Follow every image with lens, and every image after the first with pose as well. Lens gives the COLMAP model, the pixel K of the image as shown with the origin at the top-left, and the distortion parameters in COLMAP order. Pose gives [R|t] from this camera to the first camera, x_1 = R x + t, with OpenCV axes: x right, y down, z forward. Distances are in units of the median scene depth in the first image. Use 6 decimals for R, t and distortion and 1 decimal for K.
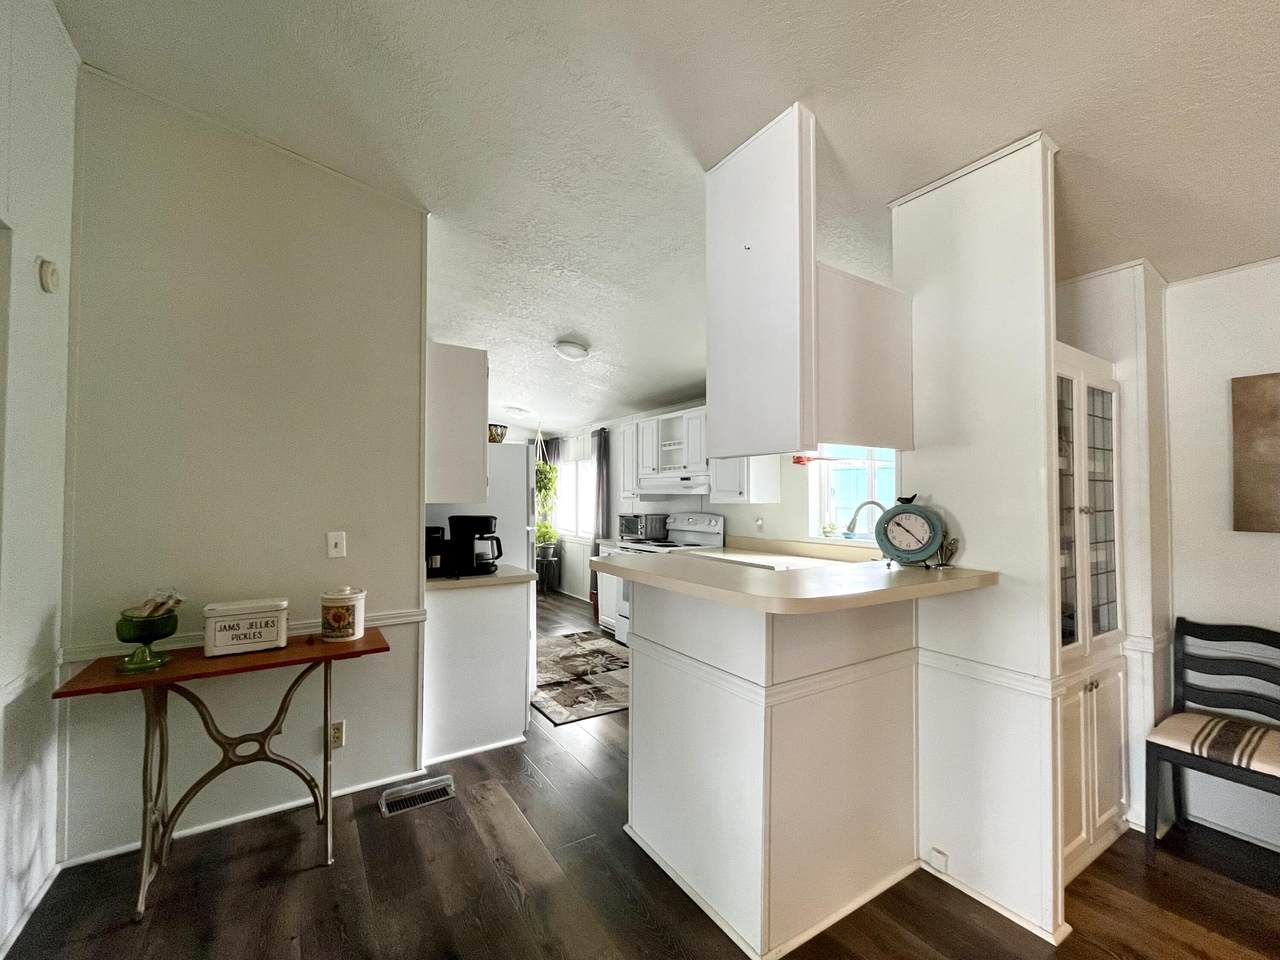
lens RADIAL K [[520.8, 0, 633.6], [0, 520.8, 484.5], [0, 0, 1]] dist [-0.000745, -0.000308]
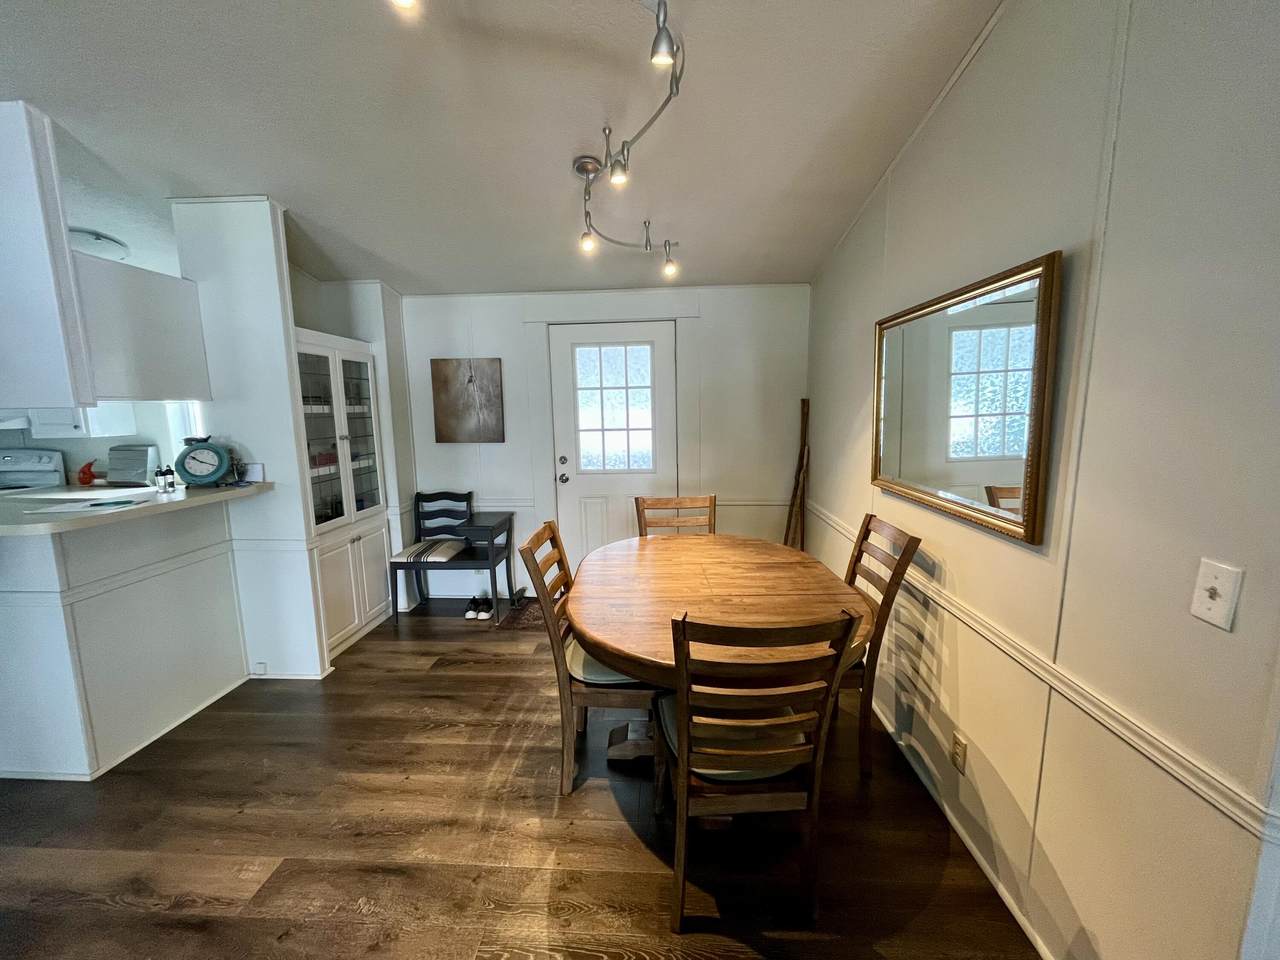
lens RADIAL K [[520.8, 0, 633.6], [0, 520.8, 484.5], [0, 0, 1]] dist [-0.000745, -0.000308]
pose [[0.590944, -0.134206, 0.795471, 0.066208], [-0.006536, 0.985236, 0.171077, -0.082543], [-0.806686, -0.106296, 0.581342, -0.639780]]
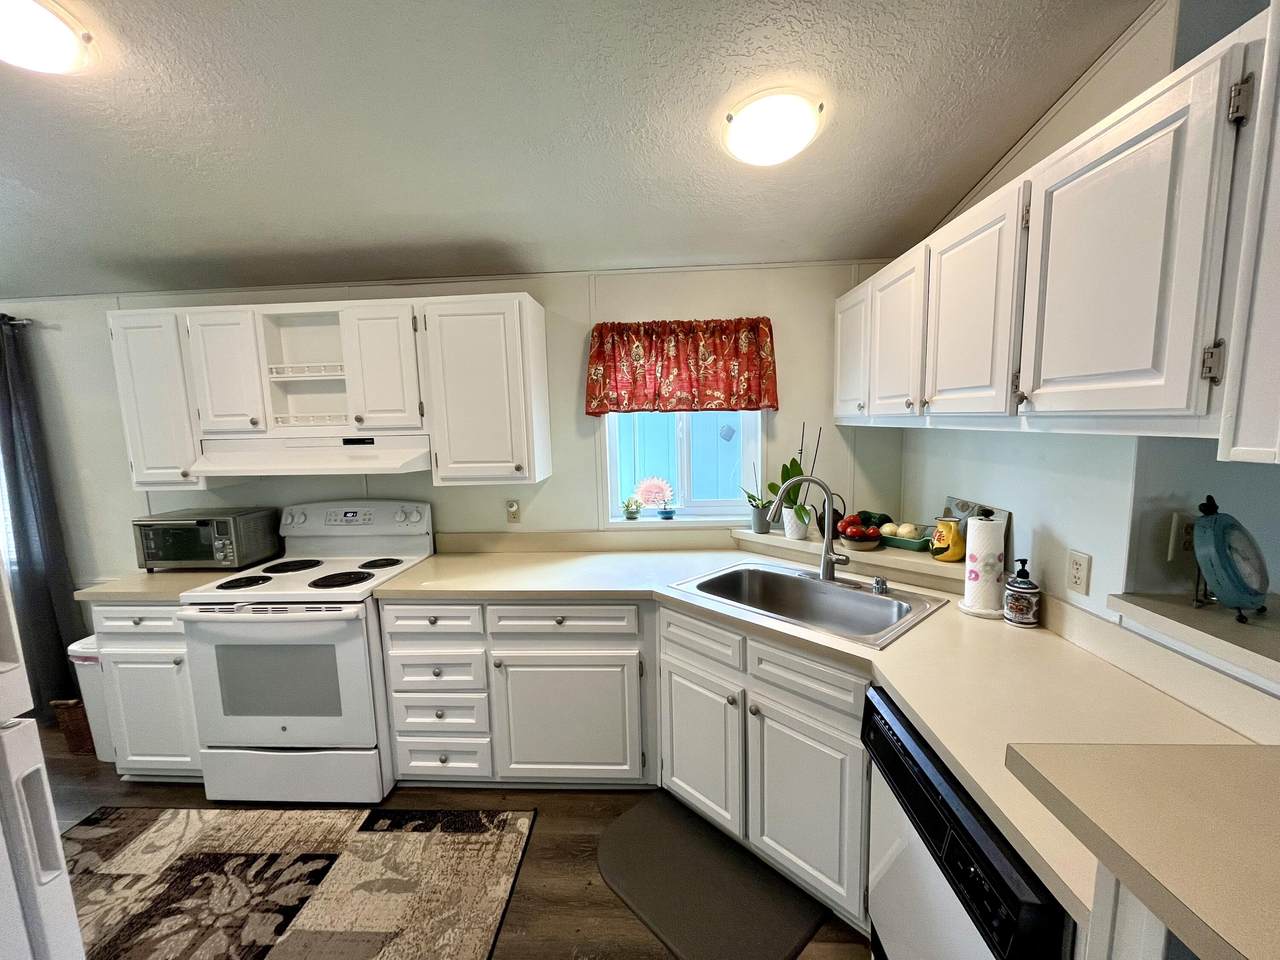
lens RADIAL K [[520.8, 0, 633.6], [0, 520.8, 484.5], [0, 0, 1]] dist [-0.000745, -0.000308]
pose [[0.586872, -0.121829, 0.800462, -0.302829], [0.011735, 0.989791, 0.142041, -0.075132], [-0.809595, -0.073967, 0.582310, 0.938643]]
